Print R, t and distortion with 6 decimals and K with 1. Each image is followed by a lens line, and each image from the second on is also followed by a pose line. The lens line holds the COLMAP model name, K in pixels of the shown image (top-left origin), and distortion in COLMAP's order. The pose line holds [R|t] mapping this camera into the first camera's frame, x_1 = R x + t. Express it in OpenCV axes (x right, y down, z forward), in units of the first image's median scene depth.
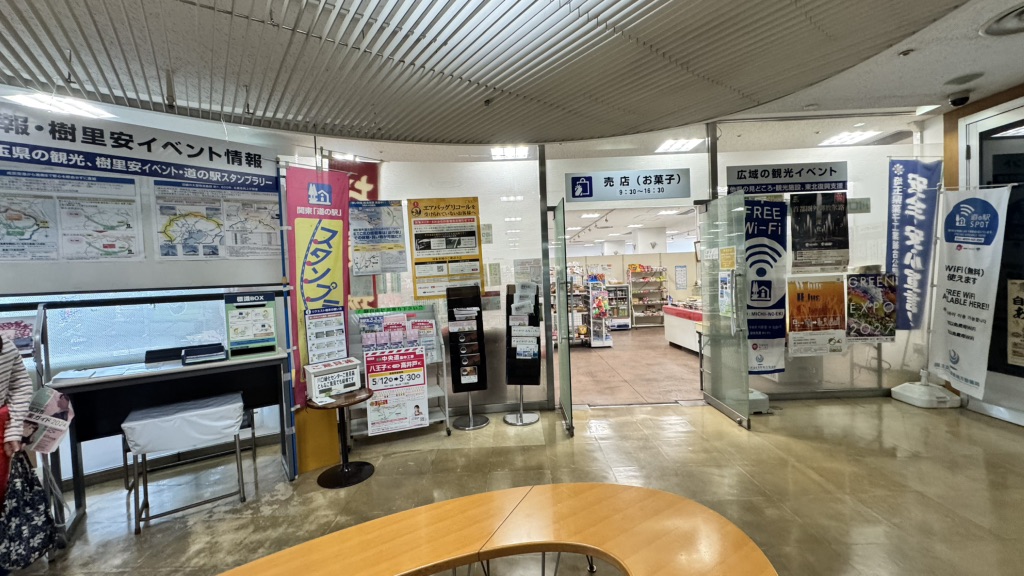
lens RADIAL K [[406.6, 0, 512.0], [0, 406.6, 288.0], [0, 0, 1]] dist [-0.001910, 0.000162]
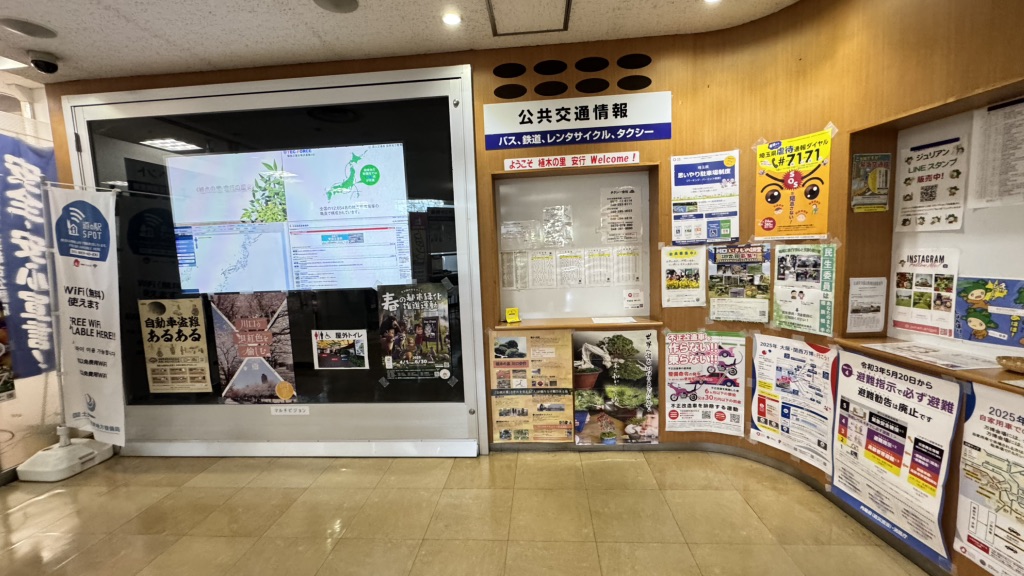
lens RADIAL K [[406.6, 0, 512.0], [0, 406.6, 288.0], [0, 0, 1]] dist [-0.001910, 0.000162]
pose [[0.064967, -0.061019, 0.996020, 0.372775], [0.070071, 0.995944, 0.056444, -0.036994], [-0.995424, 0.066125, 0.068980, 0.120205]]
